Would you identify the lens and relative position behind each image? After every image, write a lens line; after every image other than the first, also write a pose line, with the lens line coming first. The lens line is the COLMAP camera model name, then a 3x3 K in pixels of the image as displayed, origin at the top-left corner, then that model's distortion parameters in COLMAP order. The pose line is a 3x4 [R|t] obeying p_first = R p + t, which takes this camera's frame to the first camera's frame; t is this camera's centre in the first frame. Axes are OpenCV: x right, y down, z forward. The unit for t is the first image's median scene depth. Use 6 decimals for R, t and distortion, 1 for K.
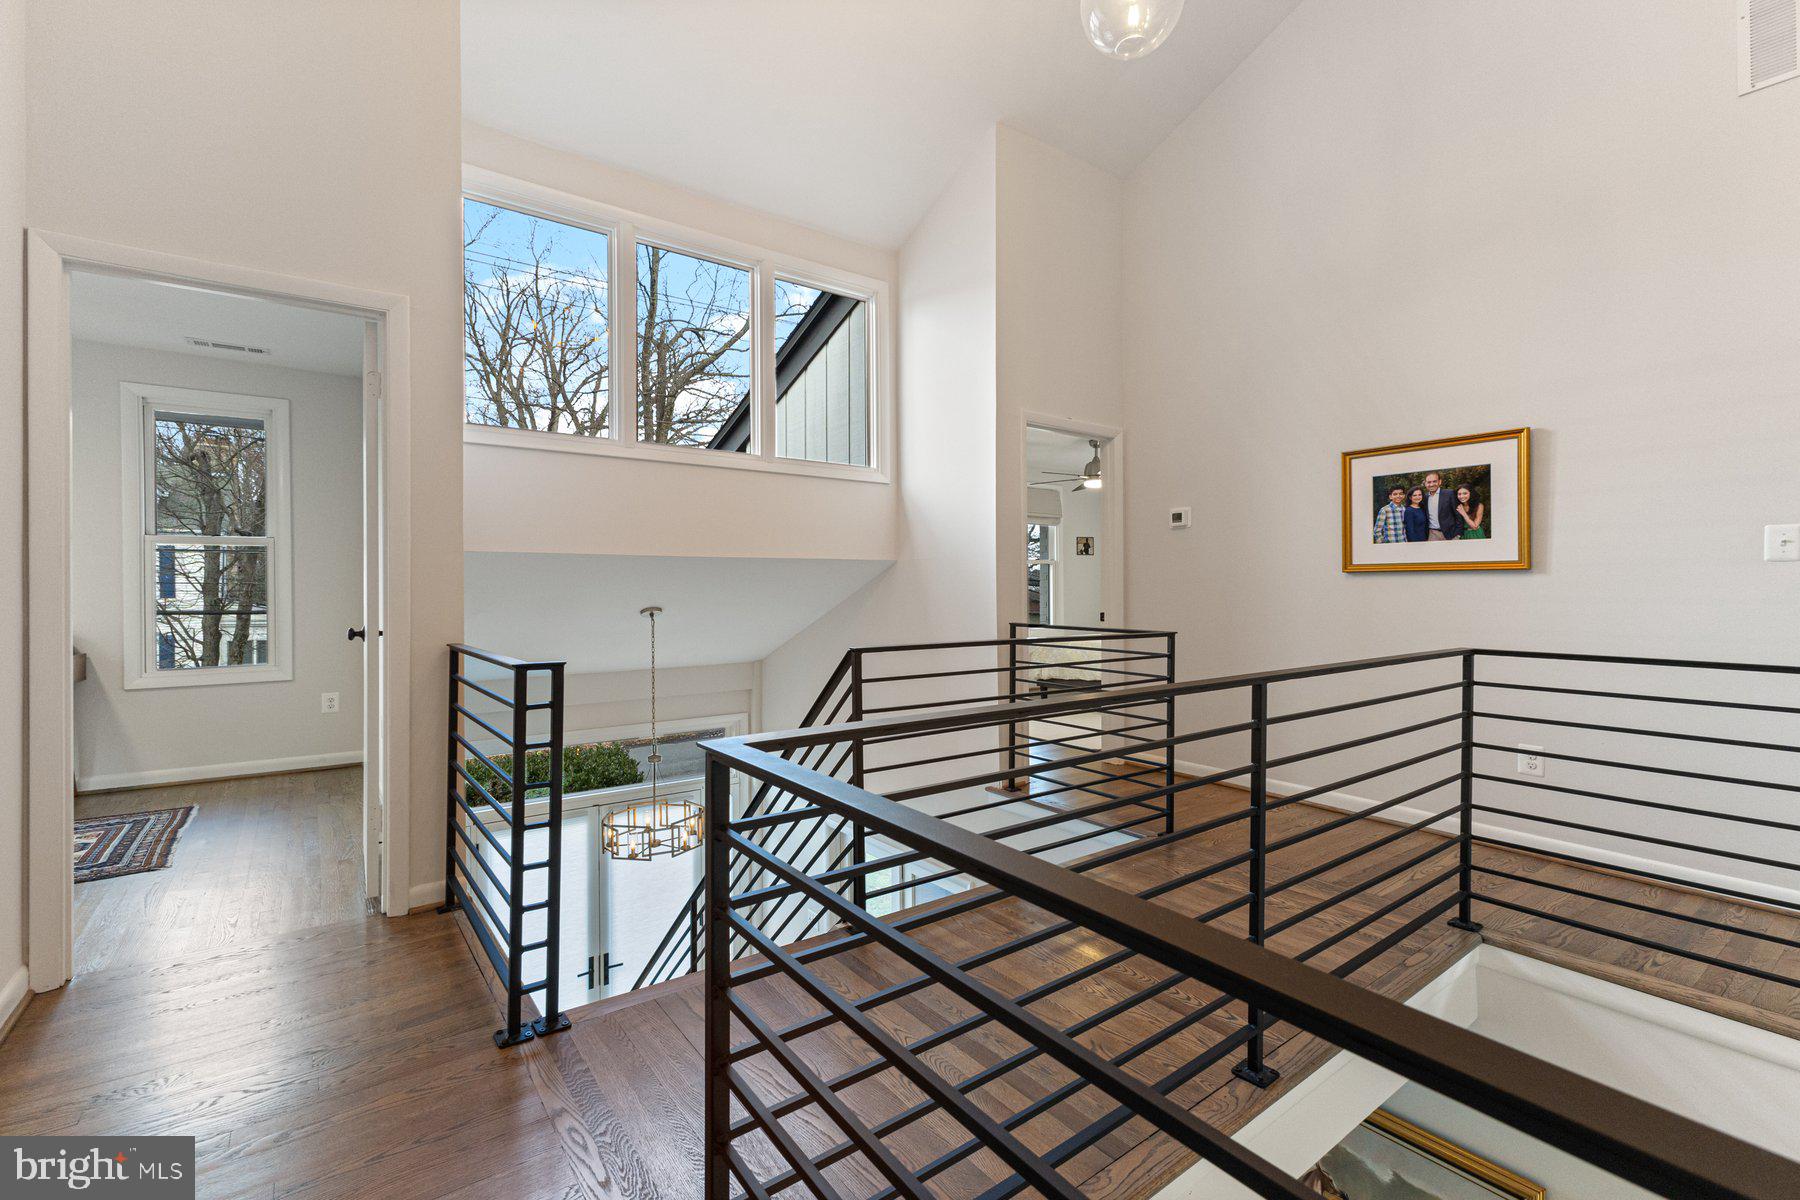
lens RADIAL K [[782.7, 0, 889.0], [0, 782.7, 597.7], [0, 0, 1]] dist [0.010249, 0.000413]
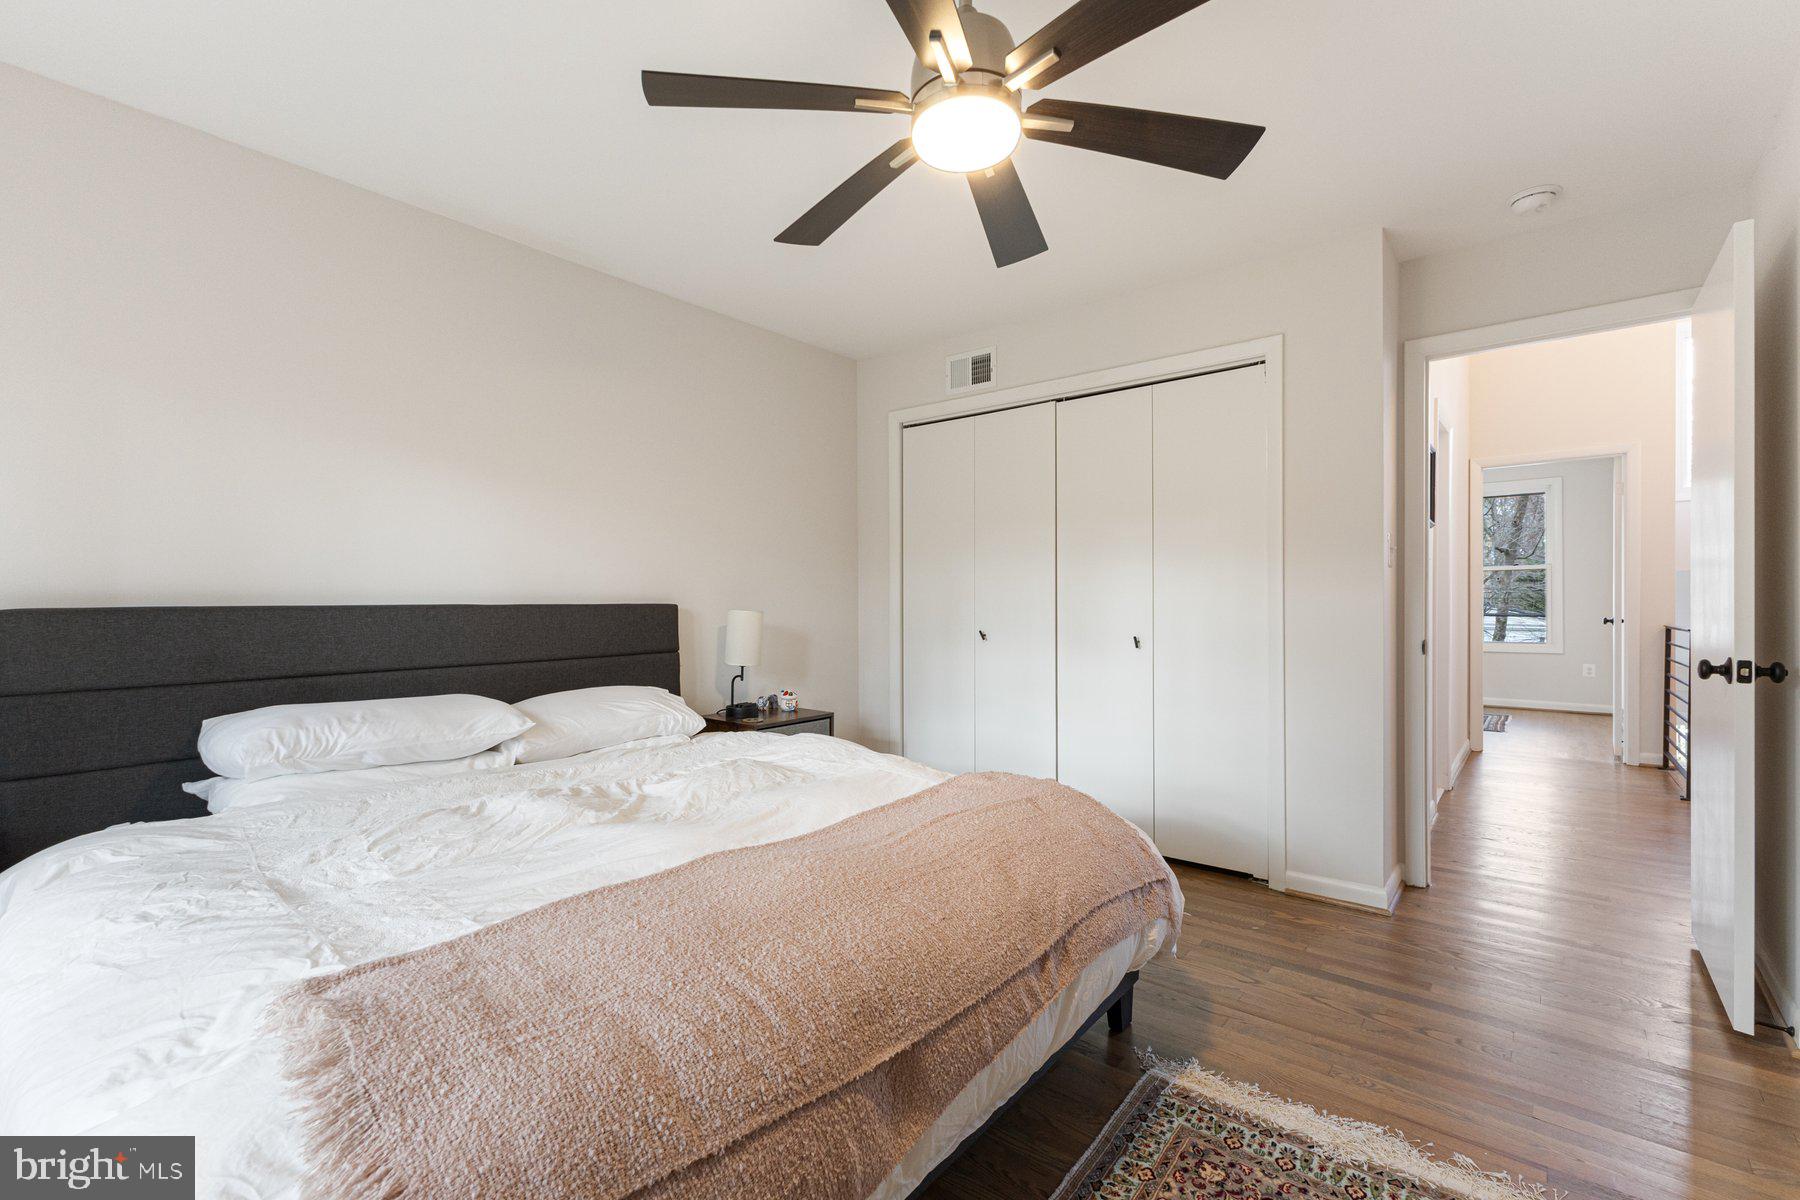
lens RADIAL K [[782.7, 0, 892.6], [0, 782.7, 604.7], [0, 0, 1]] dist [0.010249, 0.000413]
pose [[0.236090, 0.002566, -0.971728, 0.605759], [-0.001169, 0.999997, 0.002356, 0.006335], [0.971731, 0.000580, 0.236092, -0.892220]]
